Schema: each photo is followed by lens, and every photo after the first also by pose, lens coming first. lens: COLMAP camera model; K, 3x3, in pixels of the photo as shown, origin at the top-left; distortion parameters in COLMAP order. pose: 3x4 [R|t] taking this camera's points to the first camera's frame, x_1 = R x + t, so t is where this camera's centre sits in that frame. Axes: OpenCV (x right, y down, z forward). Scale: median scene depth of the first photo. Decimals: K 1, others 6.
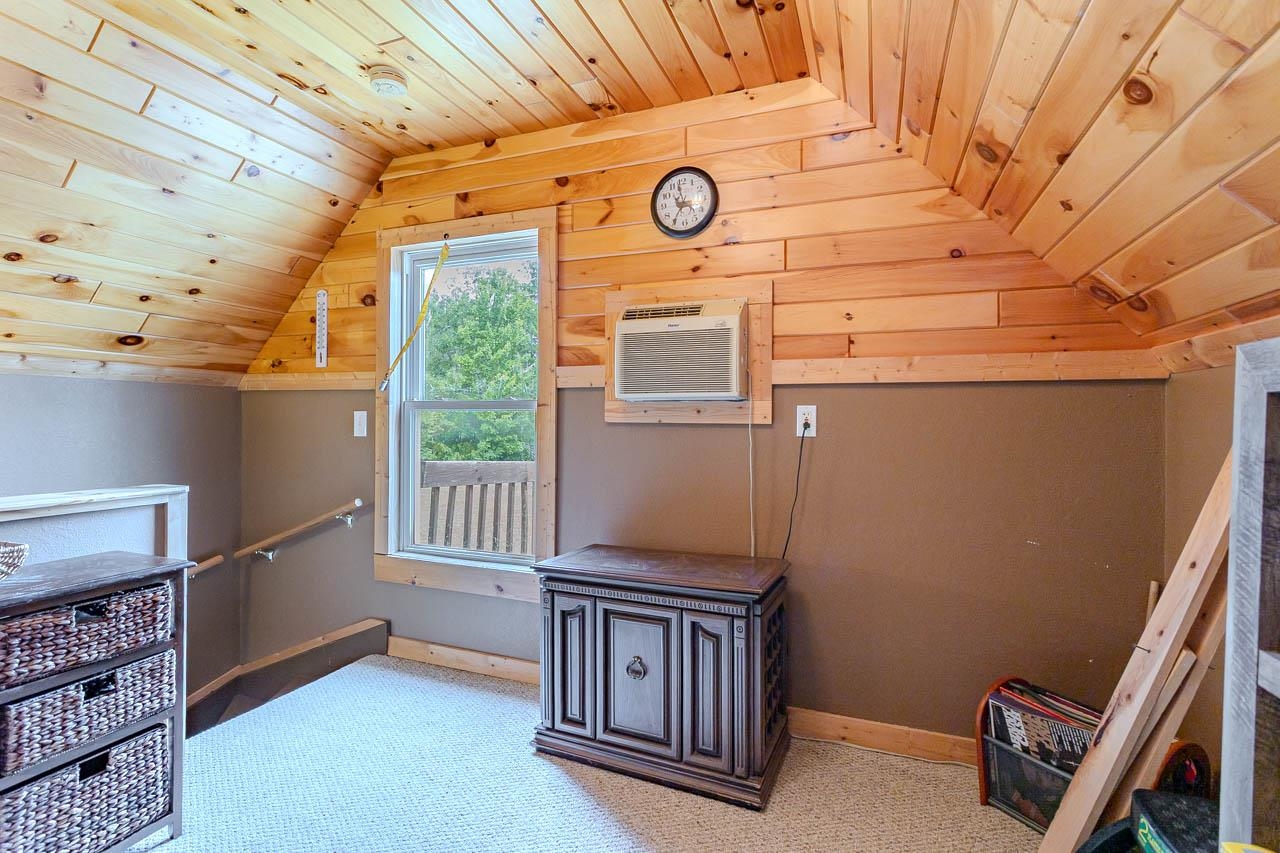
lens RADIAL K [[604.5, 0, 635.5], [0, 604.5, 424.1], [0, 0, 1]] dist [-0.000920, 0.001838]
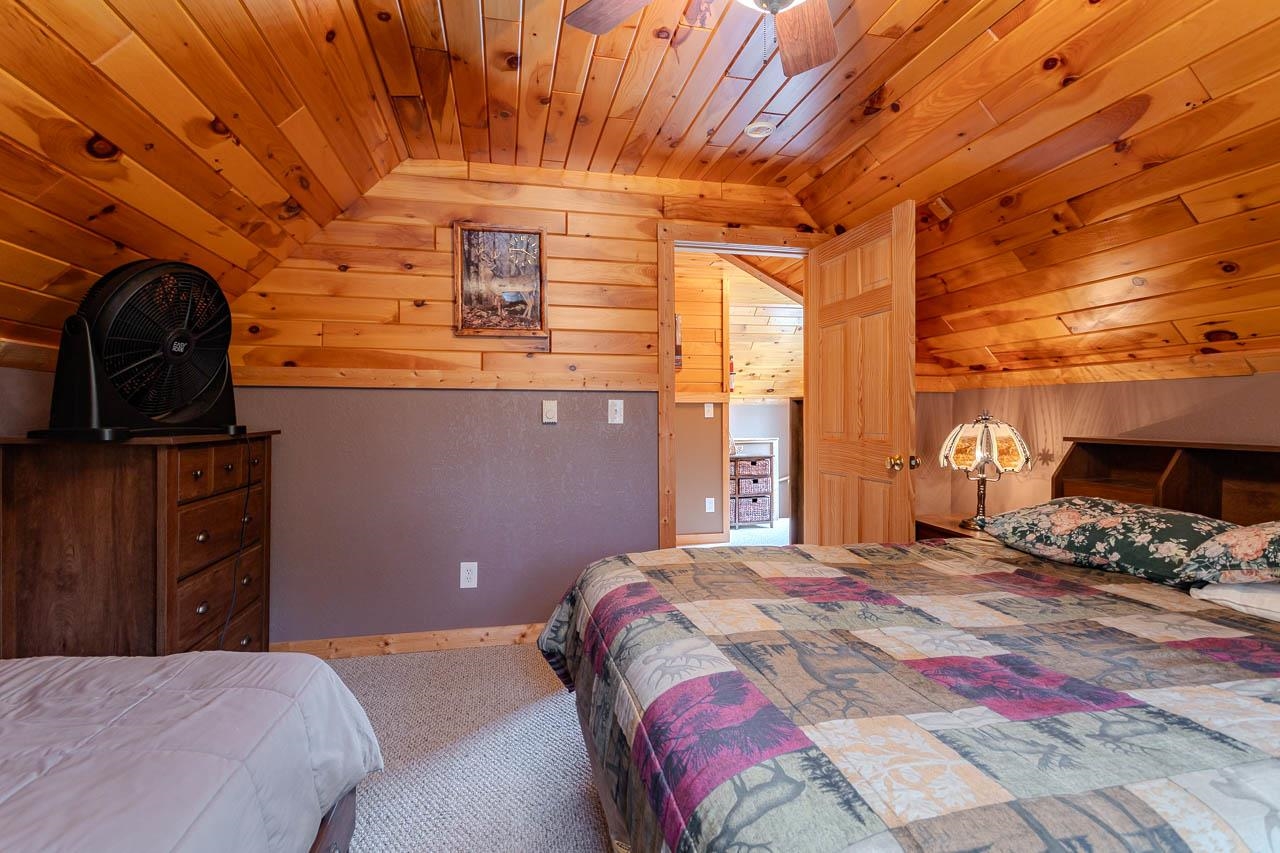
lens RADIAL K [[604.5, 0, 635.5], [0, 604.5, 424.1], [0, 0, 1]] dist [-0.000920, 0.001838]
pose [[0.559014, -0.010595, -0.829090, 1.428842], [0.006841, 0.999943, -0.008166, 0.044258], [0.829130, -0.001106, 0.559055, -1.364064]]
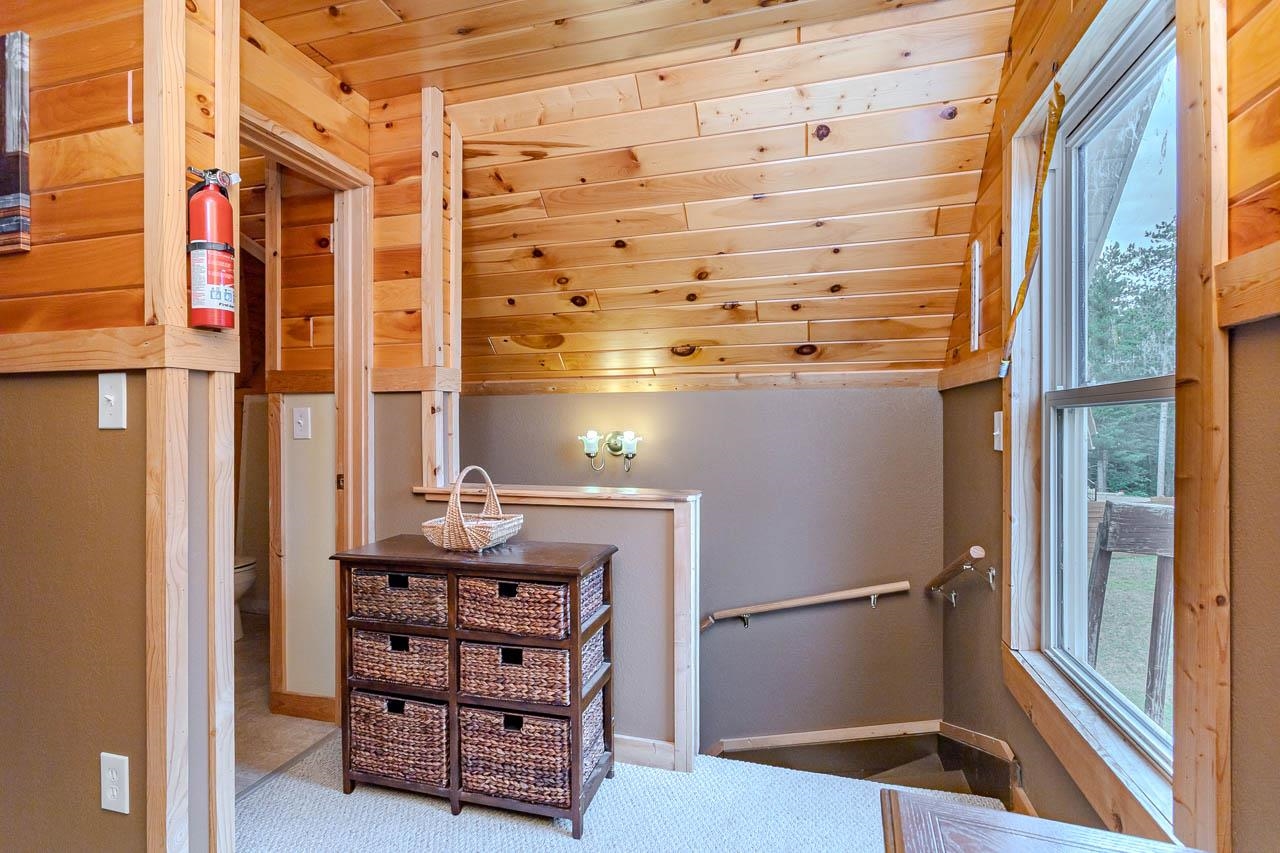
lens RADIAL K [[604.5, 0, 635.5], [0, 604.5, 424.1], [0, 0, 1]] dist [-0.000920, 0.001838]
pose [[0.107564, -0.009178, -0.994156, 0.202689], [-0.000758, 0.999956, -0.009313, -0.001748], [0.994198, 0.001755, 0.107553, 0.749088]]
